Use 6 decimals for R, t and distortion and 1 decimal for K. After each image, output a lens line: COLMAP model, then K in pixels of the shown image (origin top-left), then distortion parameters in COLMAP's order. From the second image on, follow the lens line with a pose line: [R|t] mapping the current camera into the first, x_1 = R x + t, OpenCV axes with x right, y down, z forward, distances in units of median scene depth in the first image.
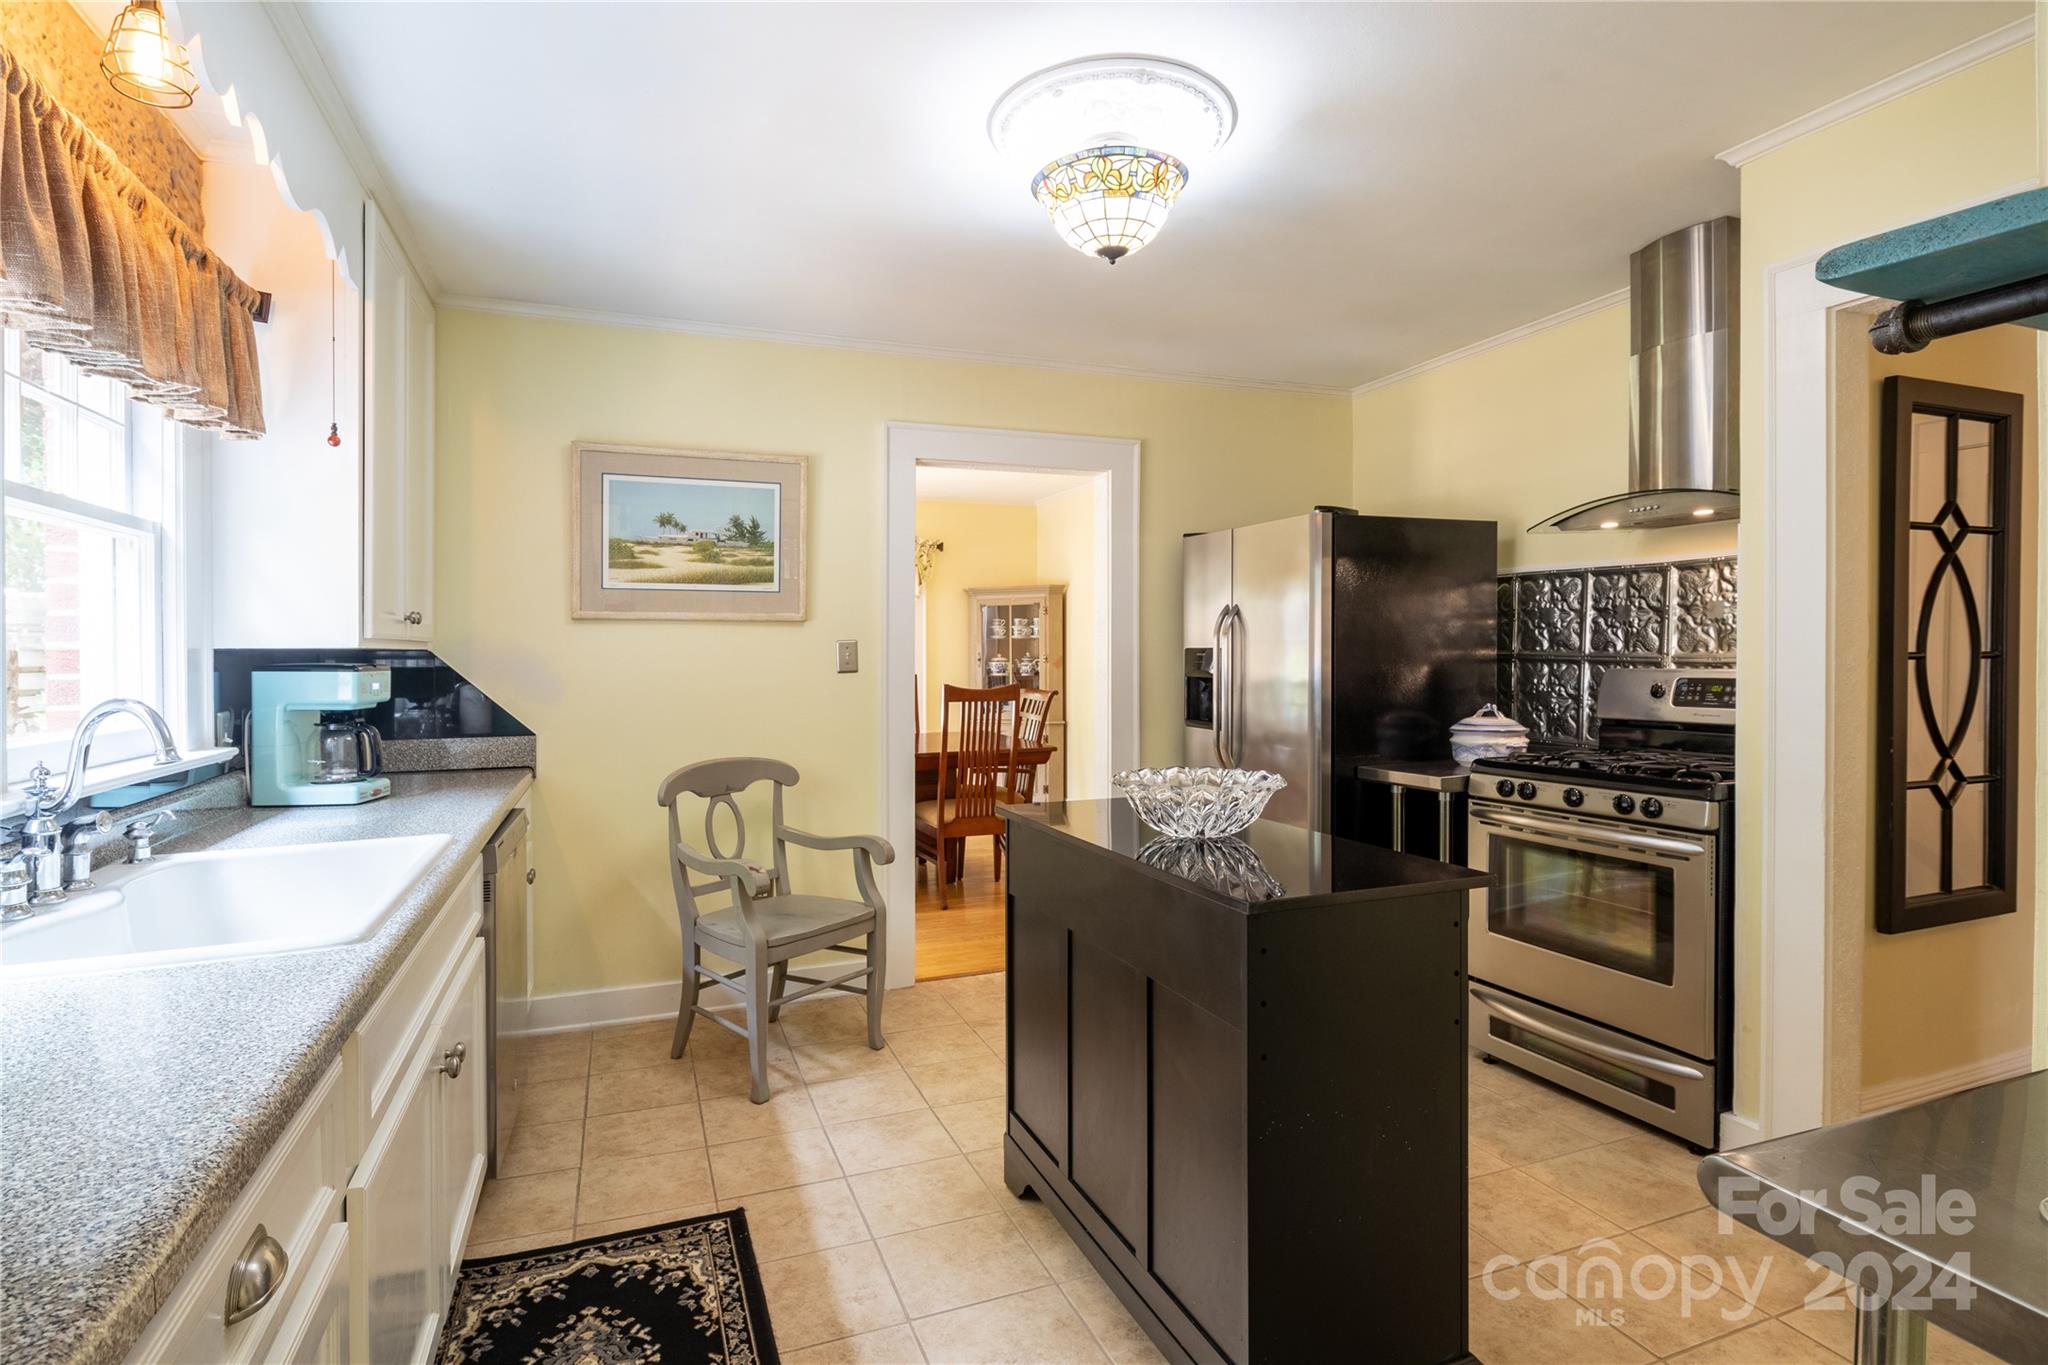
lens RADIAL K [[1046.8, 0, 1037.3], [0, 1046.8, 651.4], [0, 0, 1]] dist [-0.001892, -0.001758]
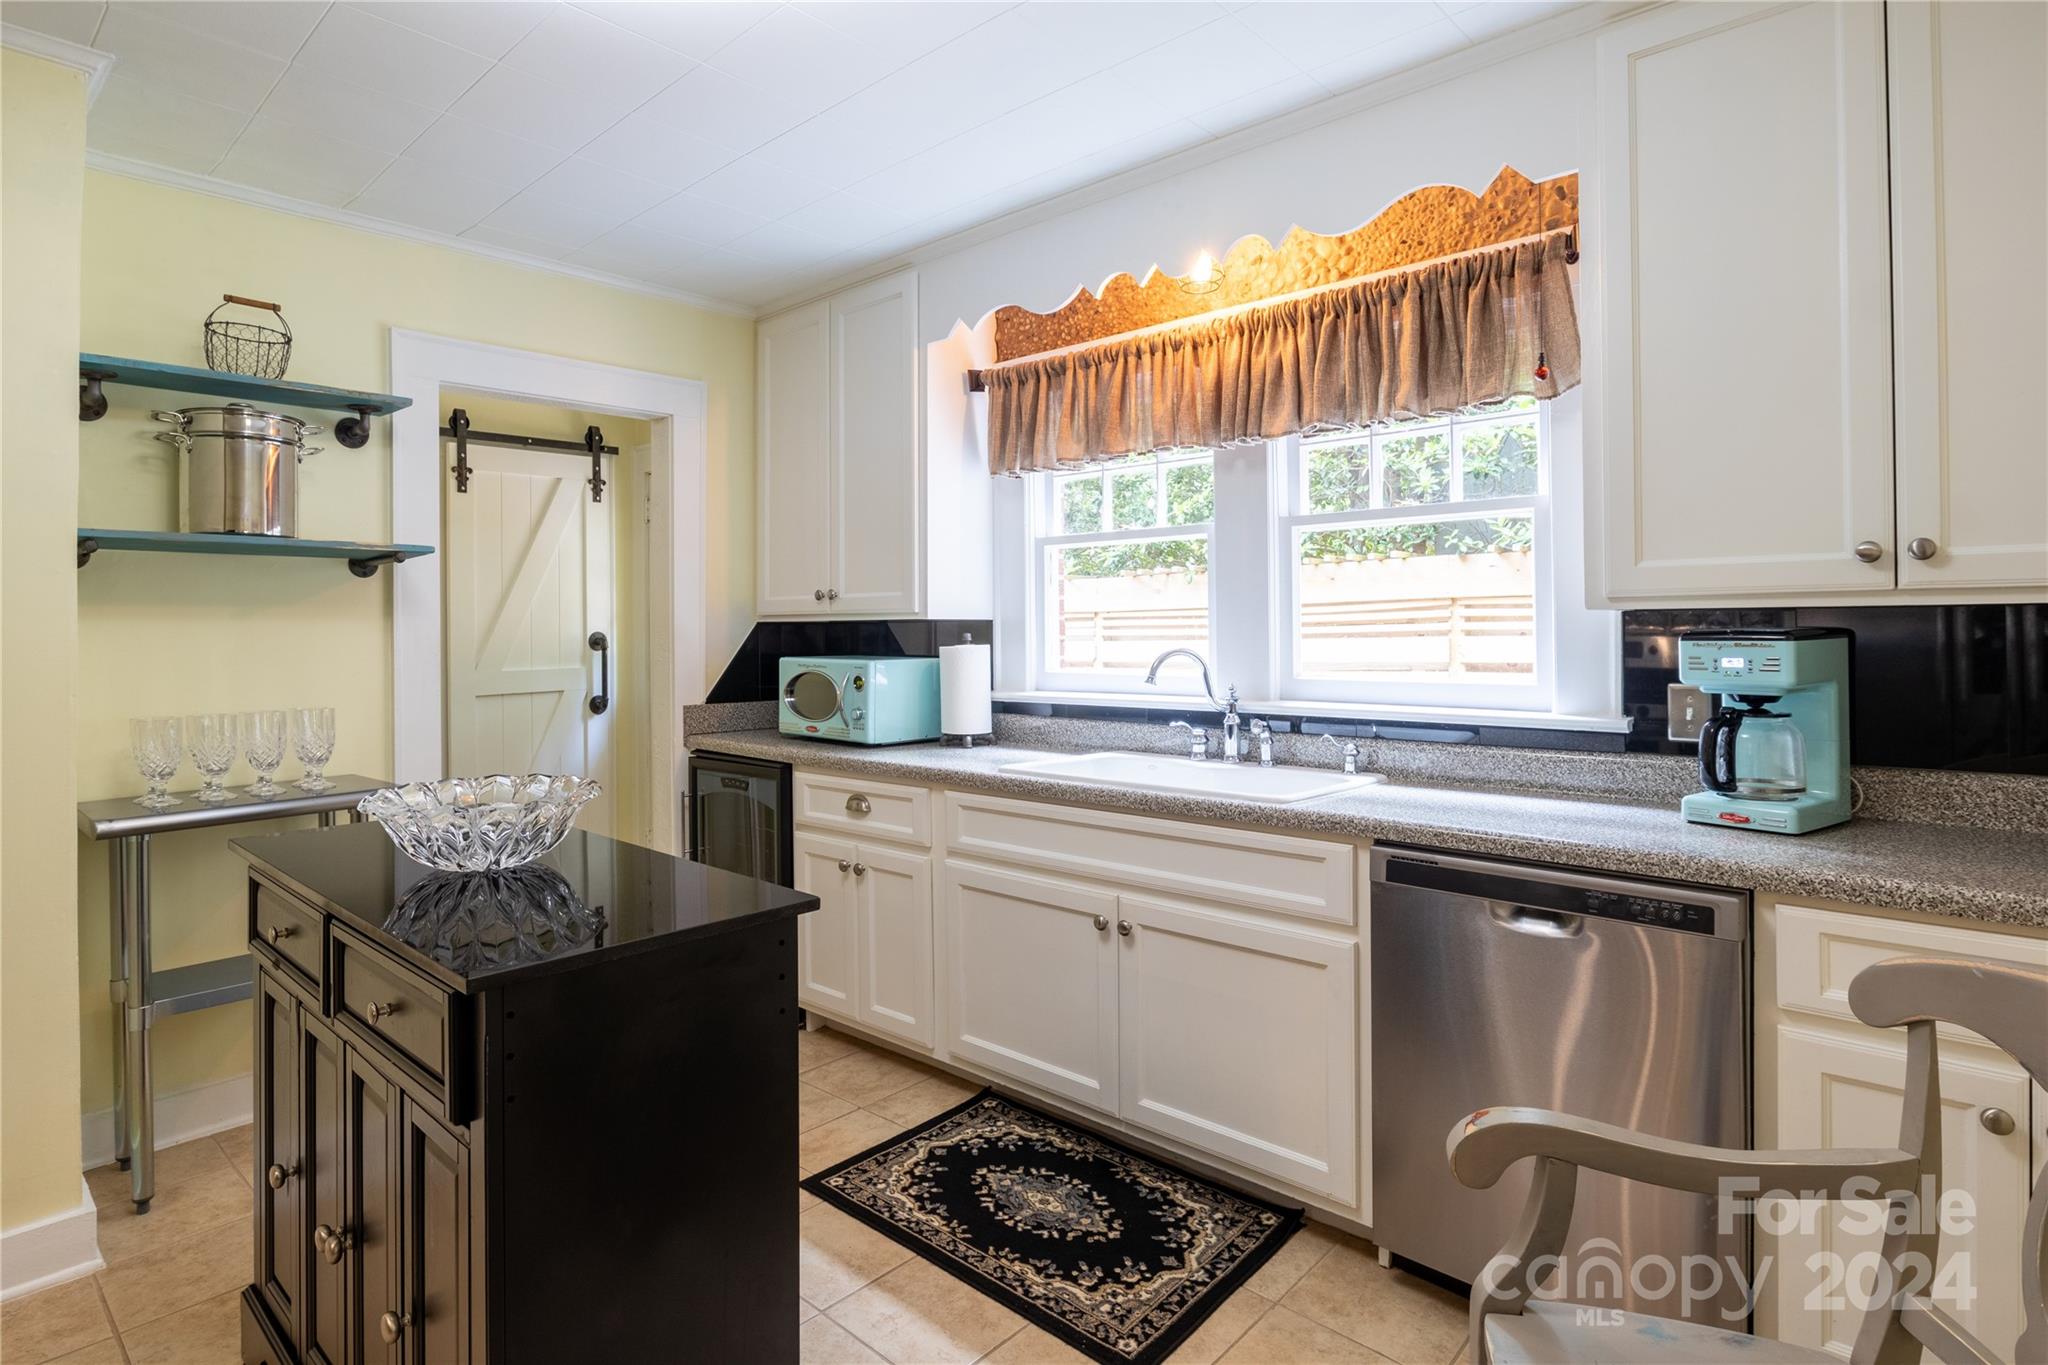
lens RADIAL K [[1060.6, 0, 966.6], [0, 1060.6, 617.2], [0, 0, 1]] dist [0.000621, -0.000528]
pose [[-0.916081, 0.009706, -0.400875, 0.090490], [0.014727, 0.999847, -0.009446, 0.001864], [0.400722, -0.014557, -0.916084, 1.237215]]
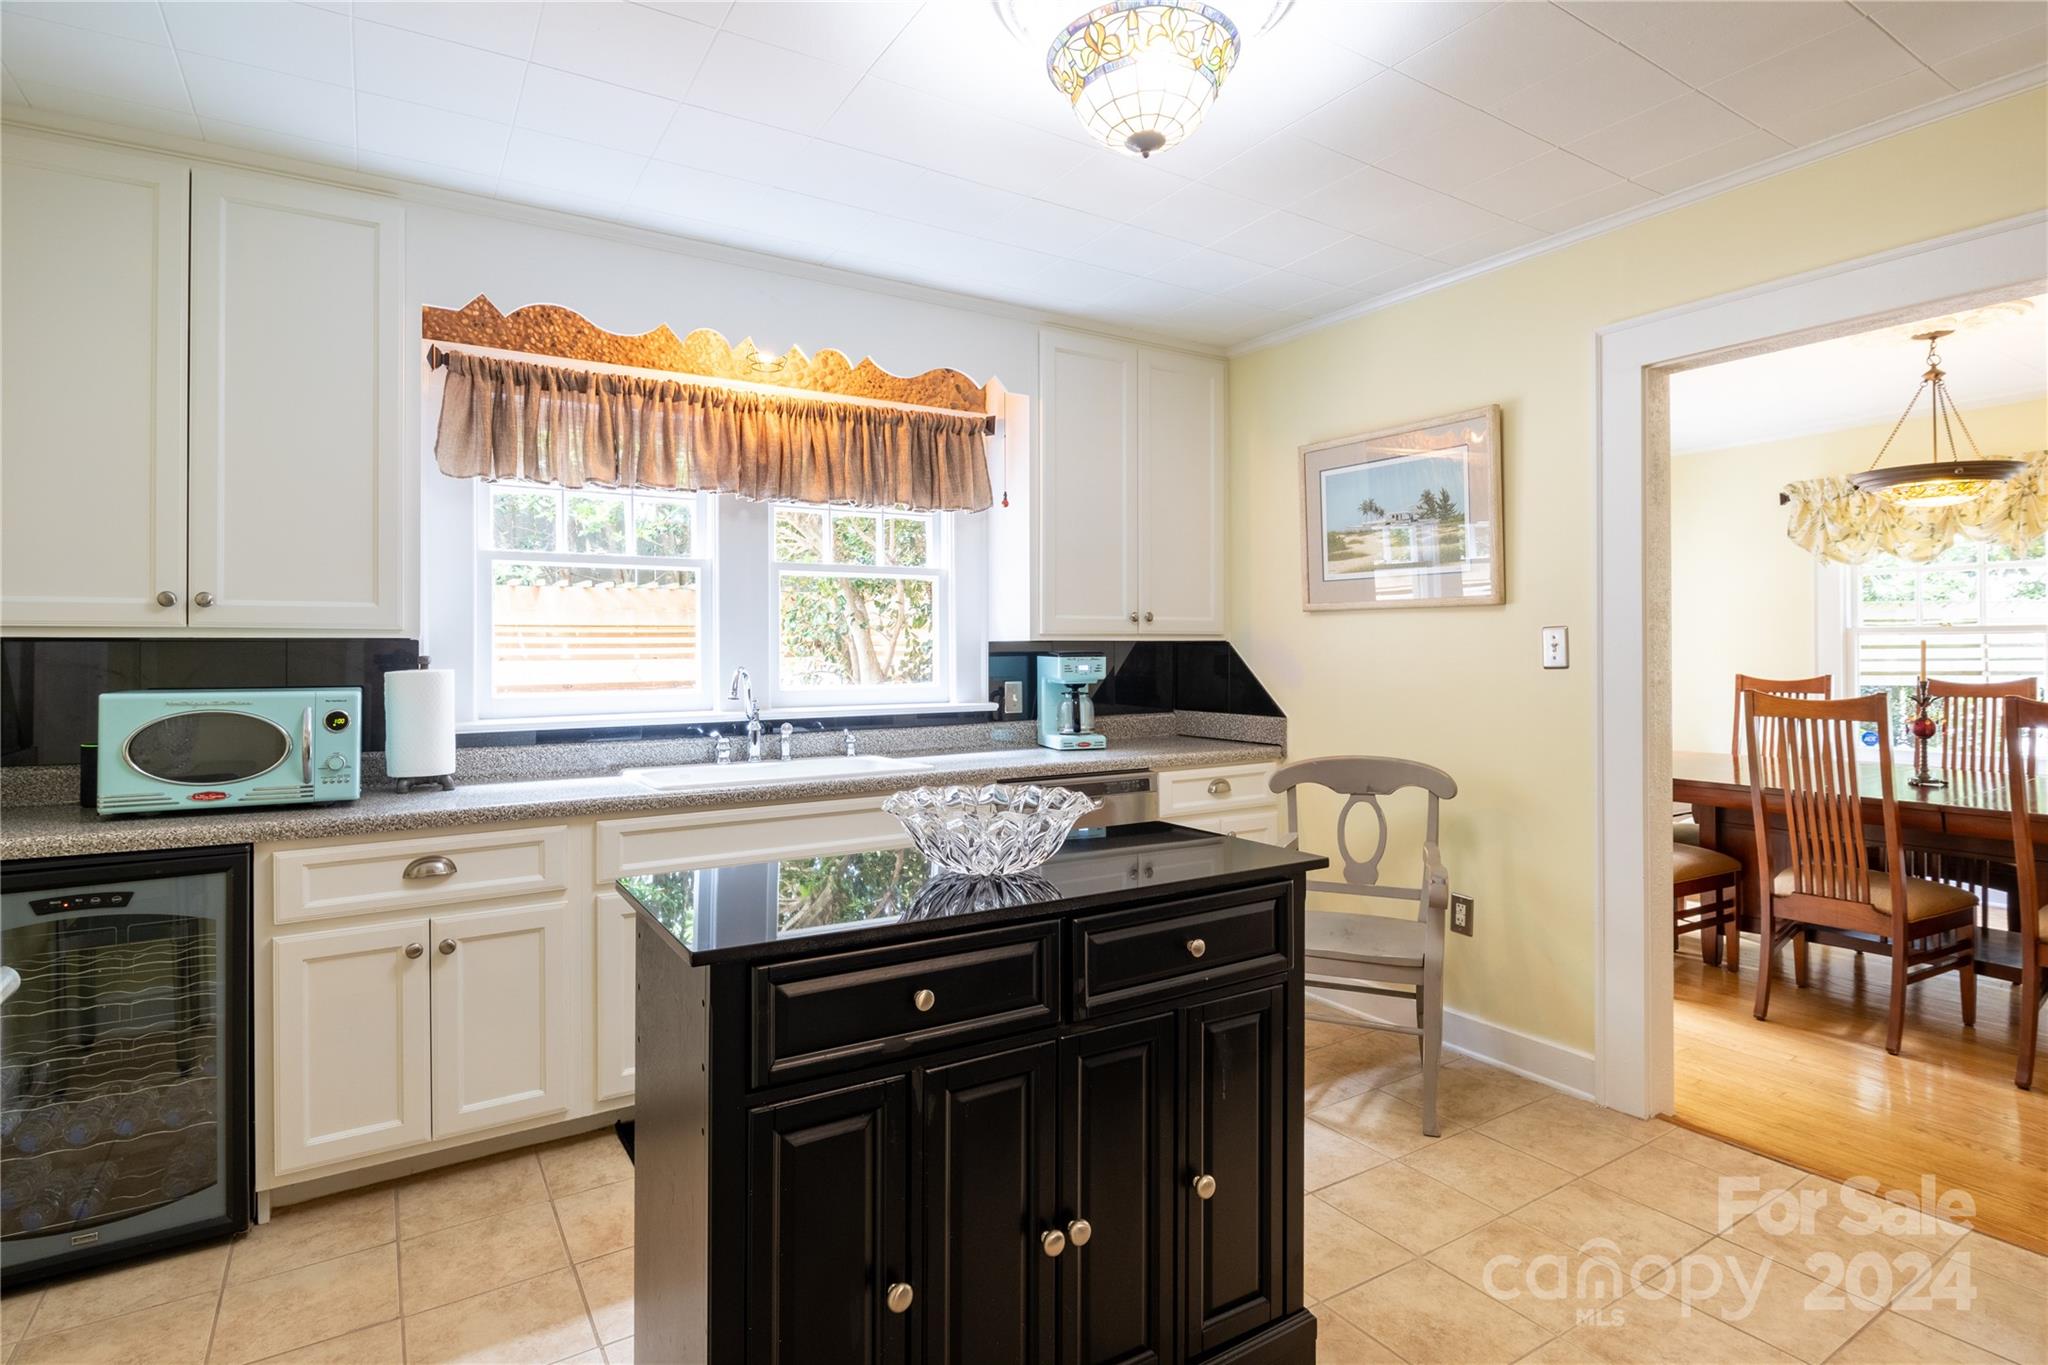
lens RADIAL K [[1080.4, 0, 1028.6], [0, 1080.4, 628.7], [0, 0, 1]] dist [0.003189, 0.000348]
pose [[0.165318, -0.012955, -0.986155, 0.661377], [0.004675, 0.999913, -0.012352, -0.001275], [0.986229, -0.002568, 0.165364, 0.593265]]
